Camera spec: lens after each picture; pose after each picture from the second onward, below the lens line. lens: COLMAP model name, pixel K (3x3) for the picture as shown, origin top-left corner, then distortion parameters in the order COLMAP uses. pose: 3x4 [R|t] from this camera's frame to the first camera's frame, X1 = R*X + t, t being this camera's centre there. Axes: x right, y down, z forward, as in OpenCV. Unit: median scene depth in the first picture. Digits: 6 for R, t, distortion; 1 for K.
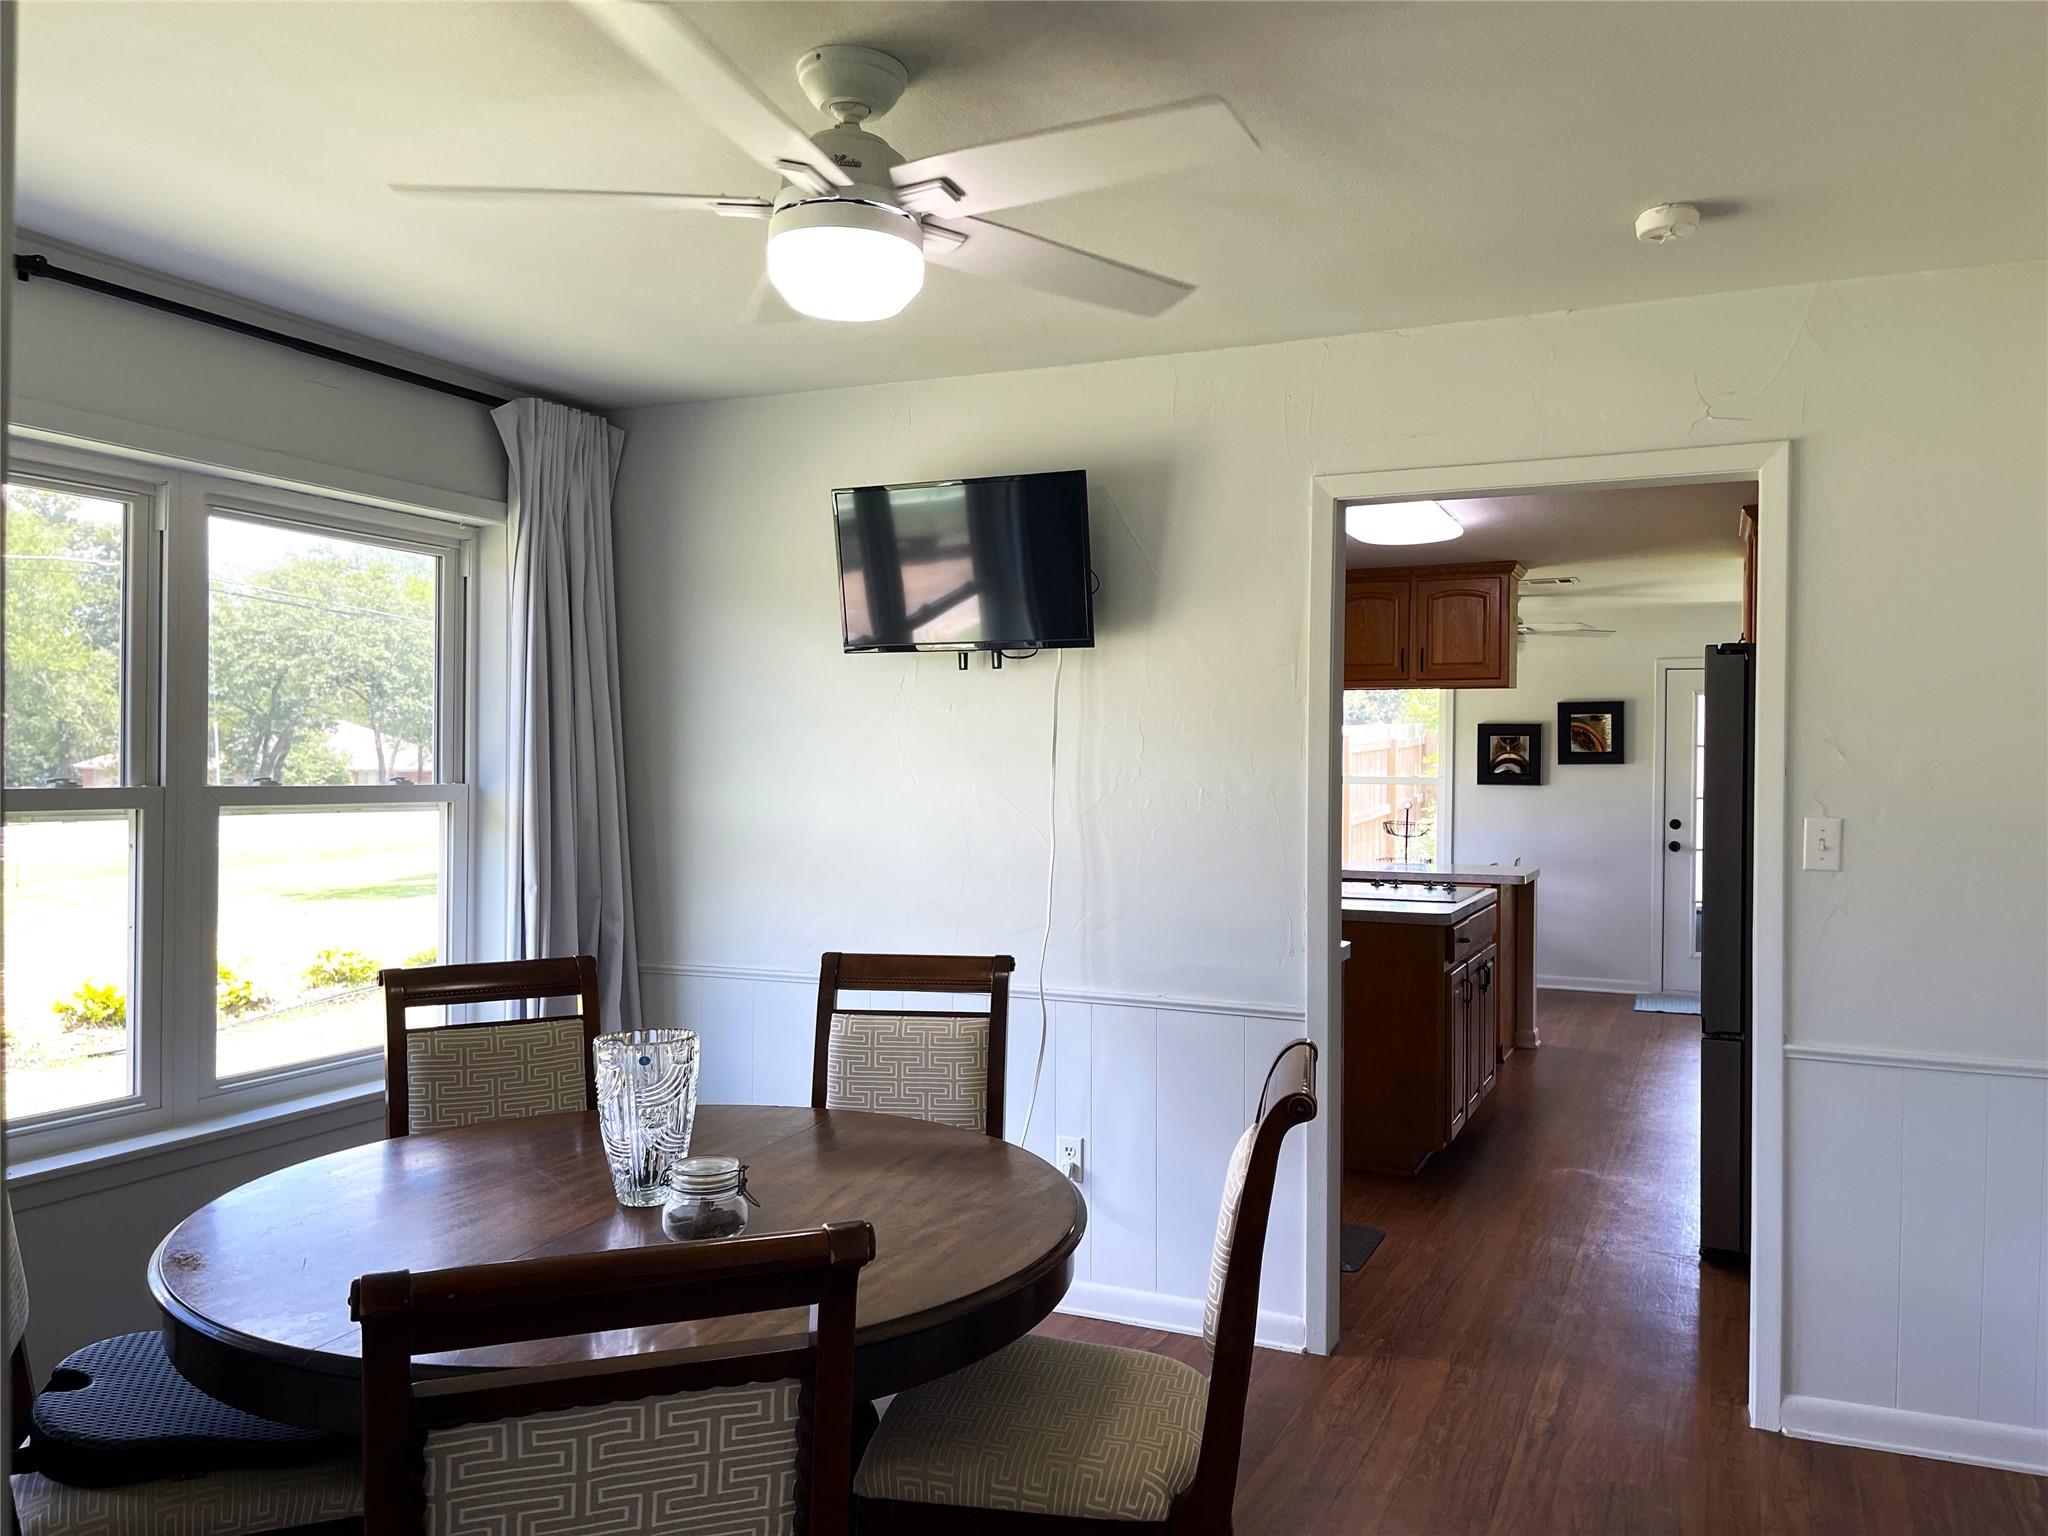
lens RADIAL K [[1563.3, 0, 1023.4], [0, 1563.3, 770.1], [0, 0, 1]] dist [0.012203, -0.004120]
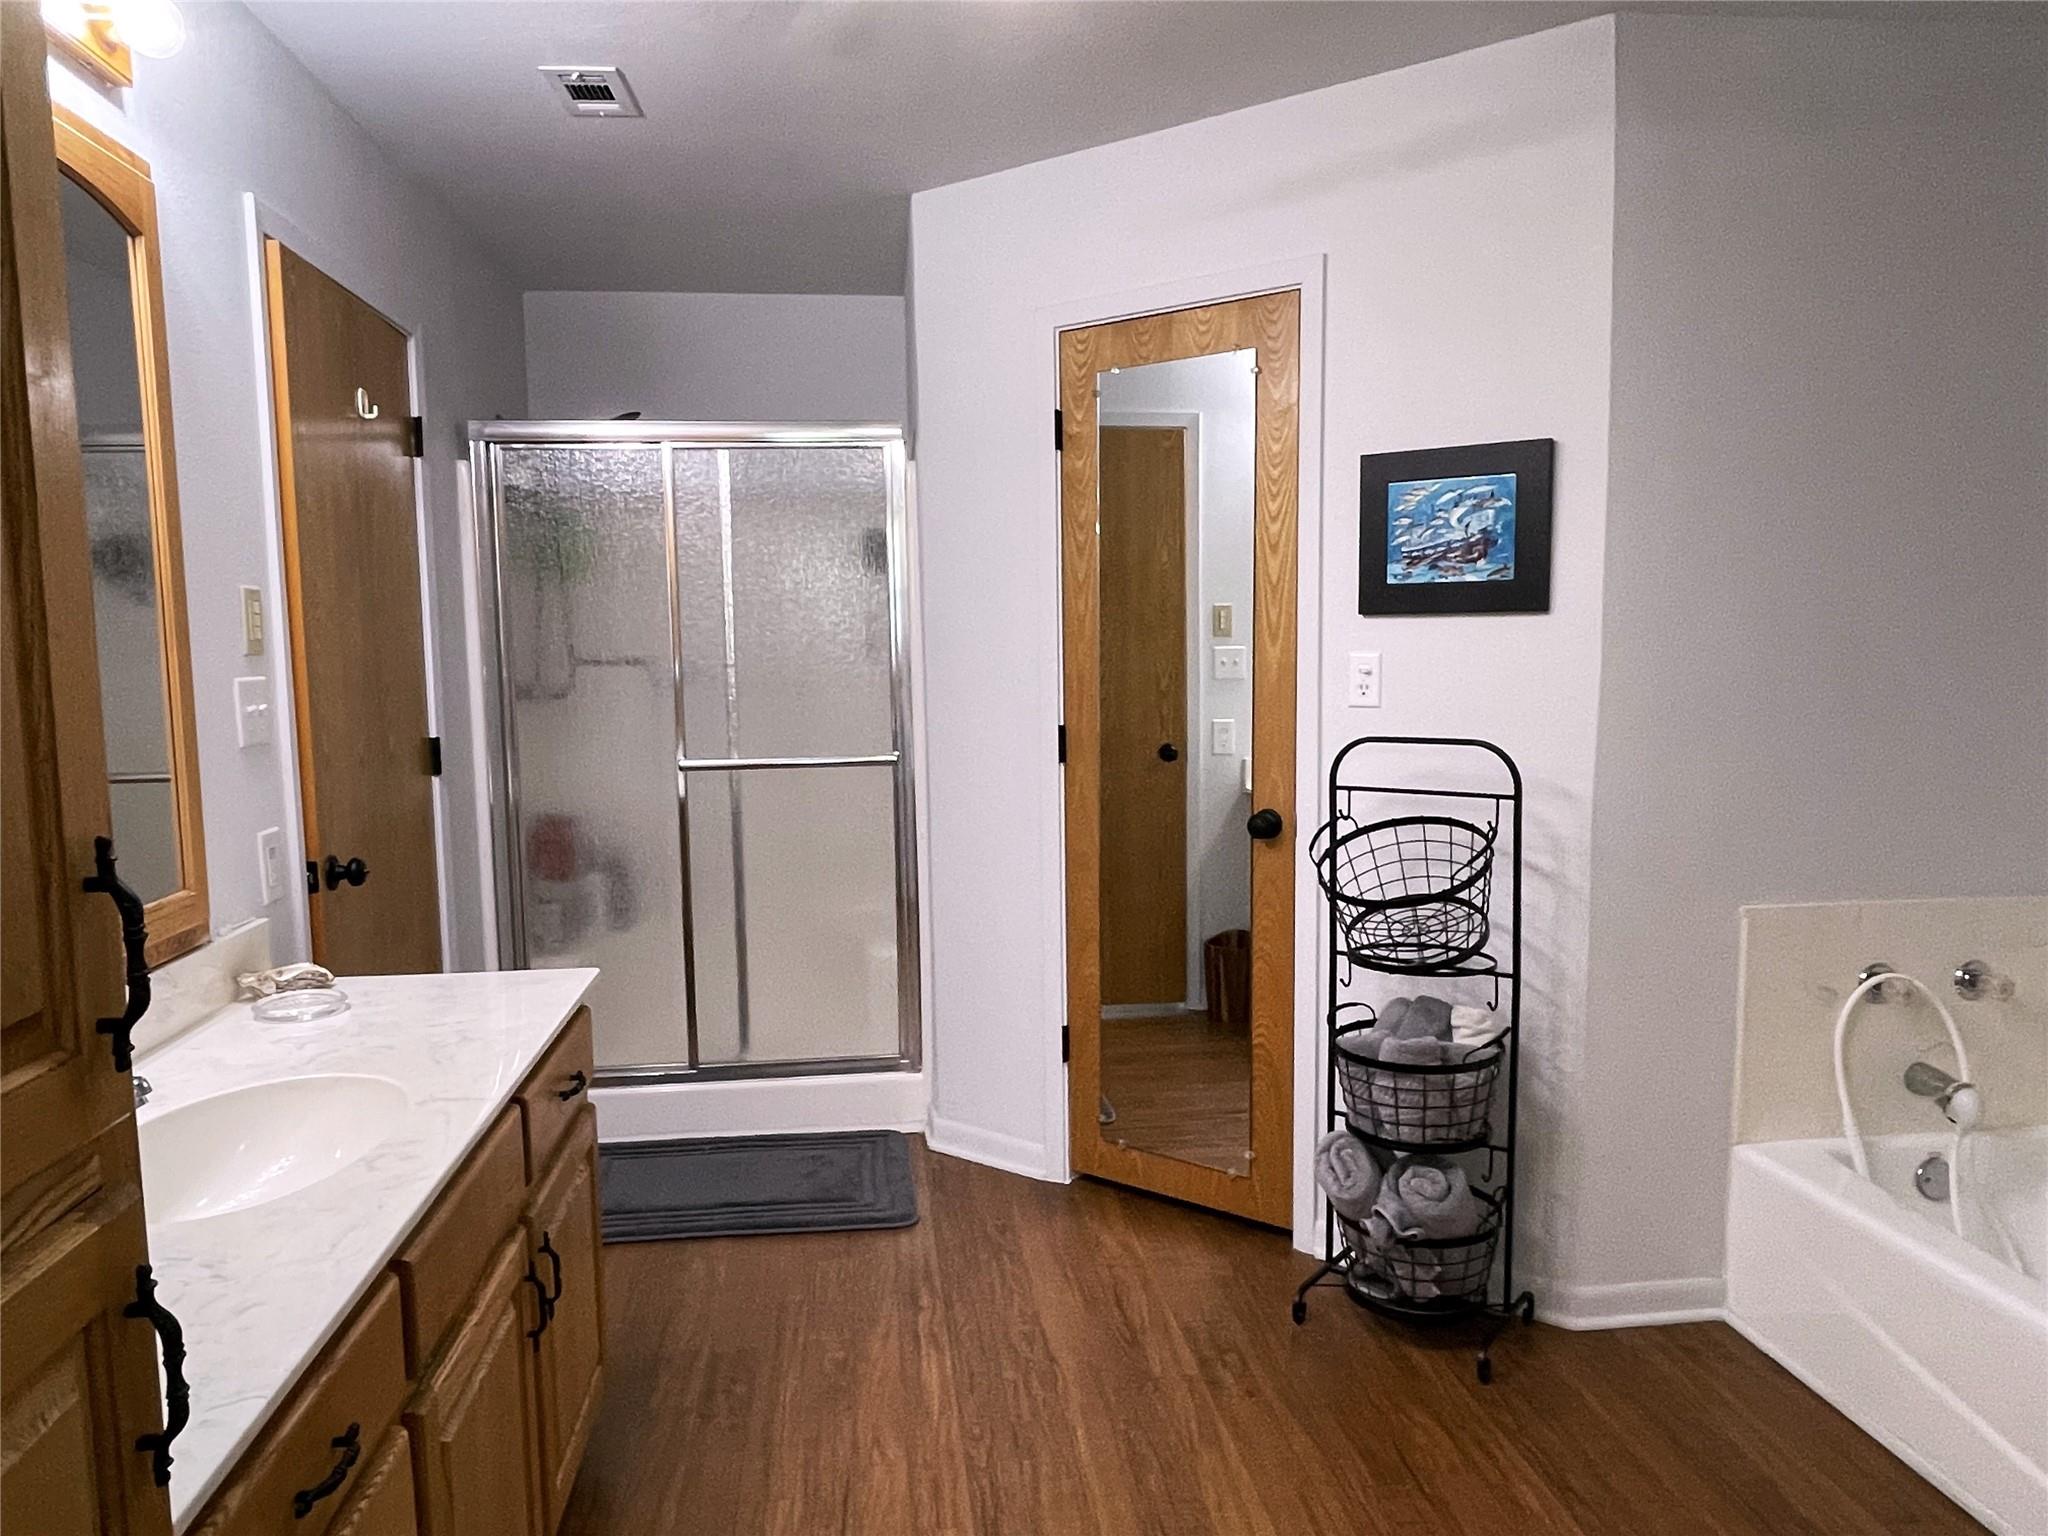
lens RADIAL K [[1391.7, 0, 1021.4], [0, 1391.7, 769.8], [0, 0, 1]] dist [0.044787, 0.000747]
pose [[-0.852185, 0.053323, -0.520517, 0.479434], [0.002237, 0.995156, 0.098285, 0.004611], [0.523236, 0.082593, -0.848176, 1.168934]]
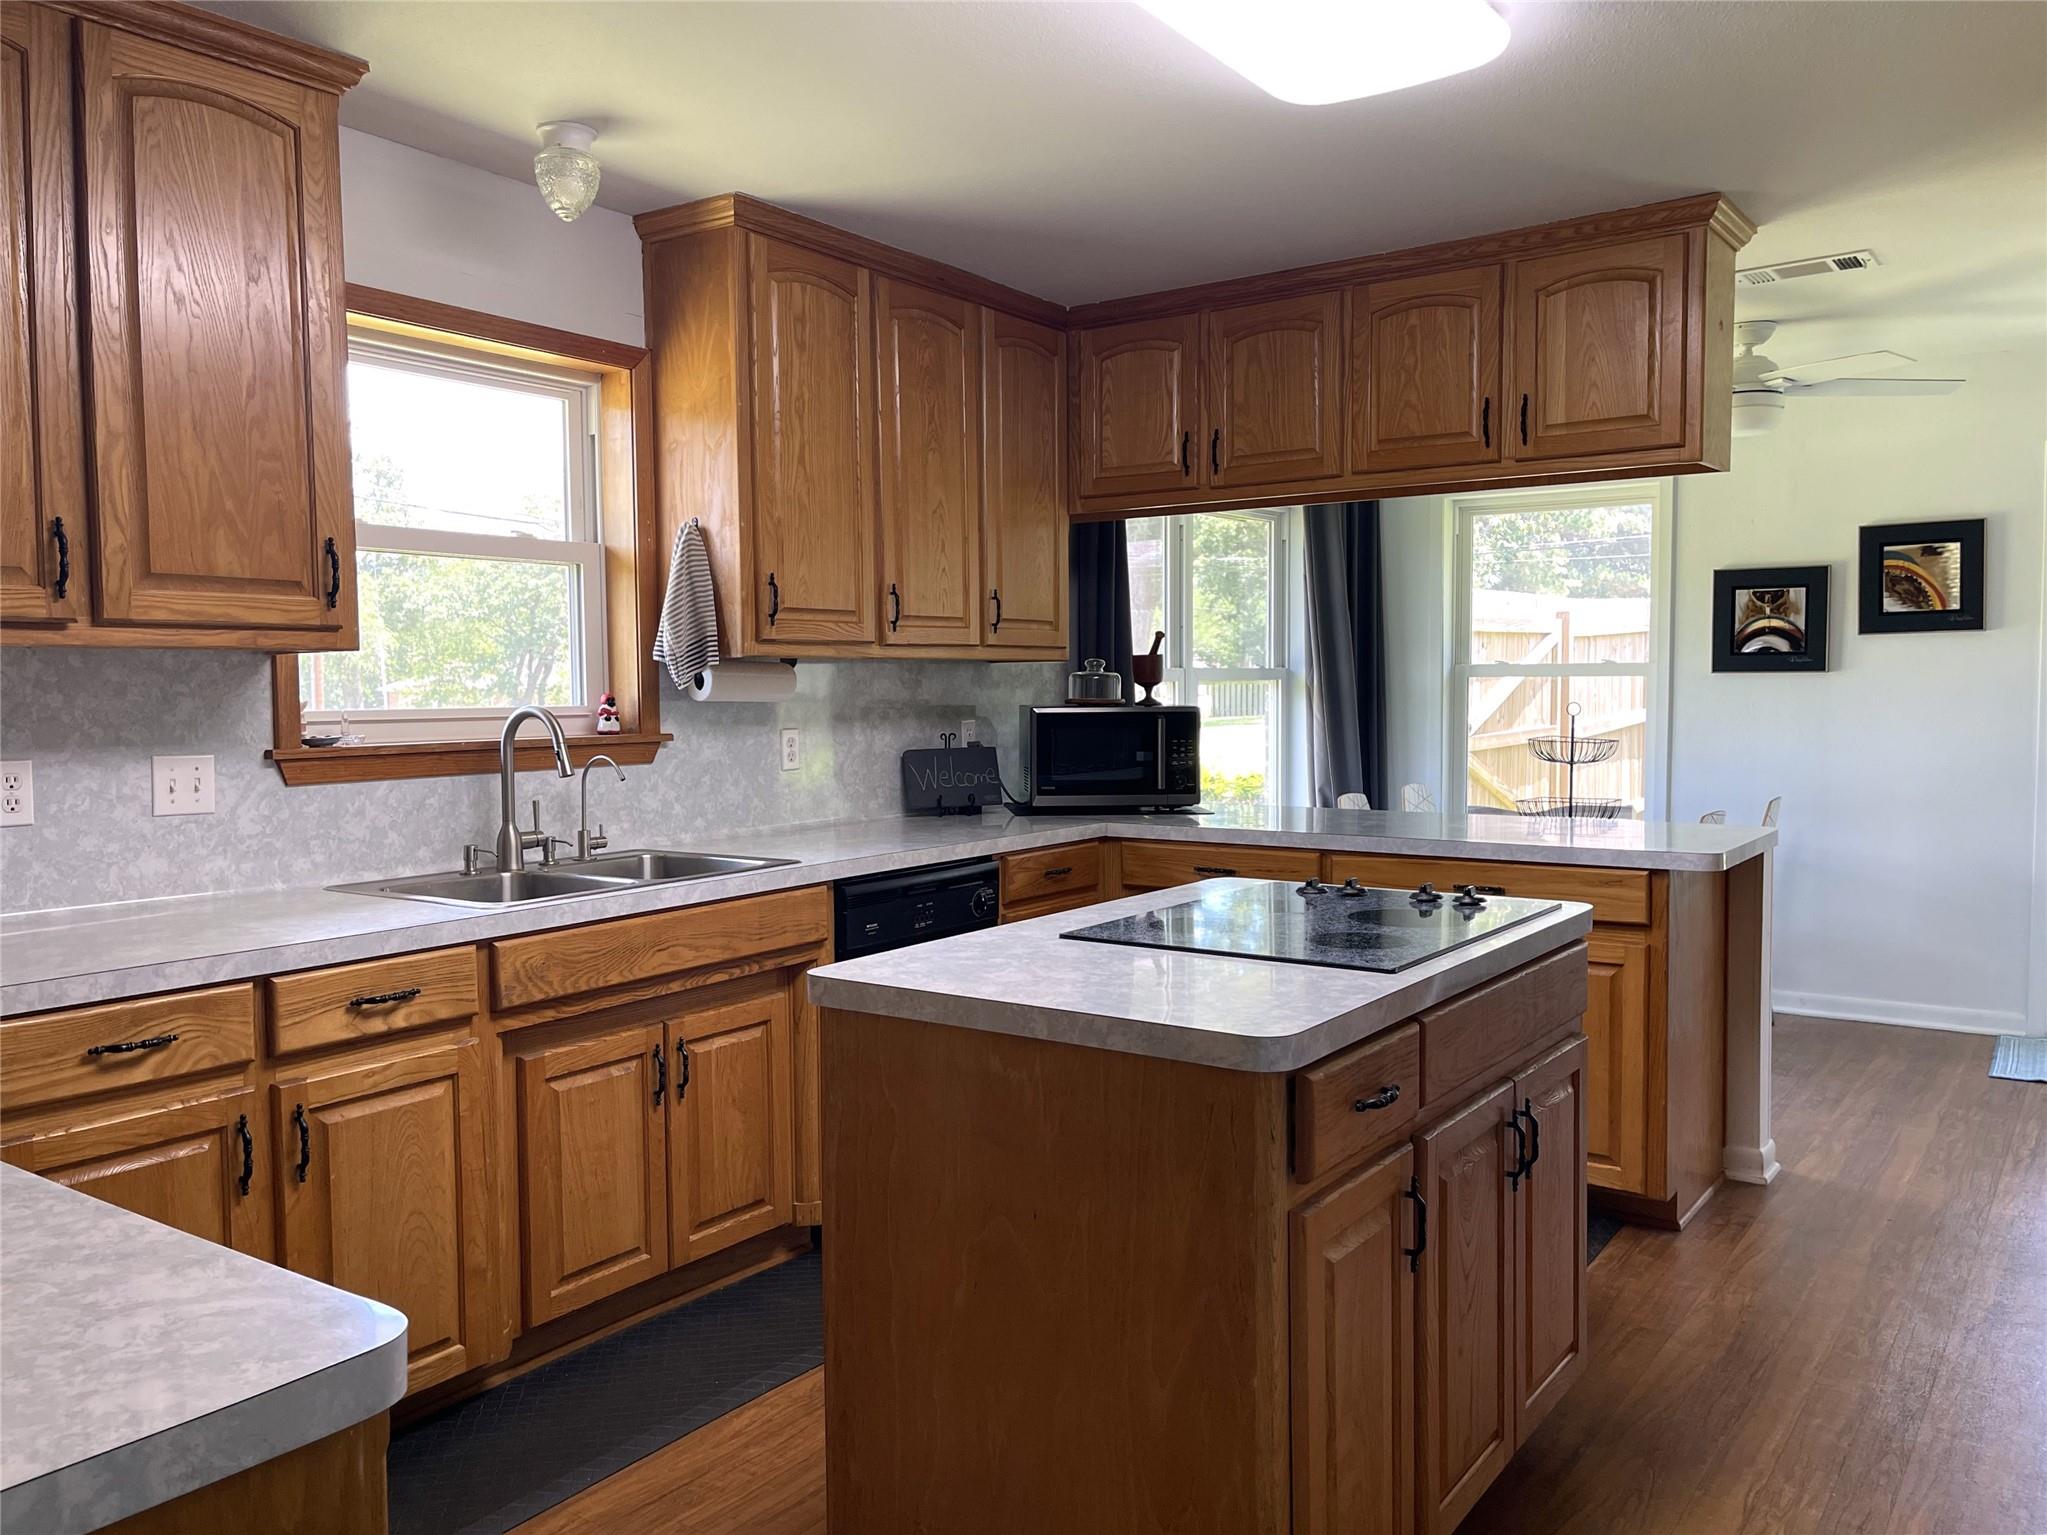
lens RADIAL K [[1562.5, 0, 1028.2], [0, 1562.5, 763.7], [0, 0, 1]] dist [0.012203, -0.004120]
pose [[0.979889, -0.006386, -0.199442, 0.157054], [0.016735, 0.998597, 0.050247, 0.009804], [0.198841, -0.052575, 0.978621, 0.371833]]
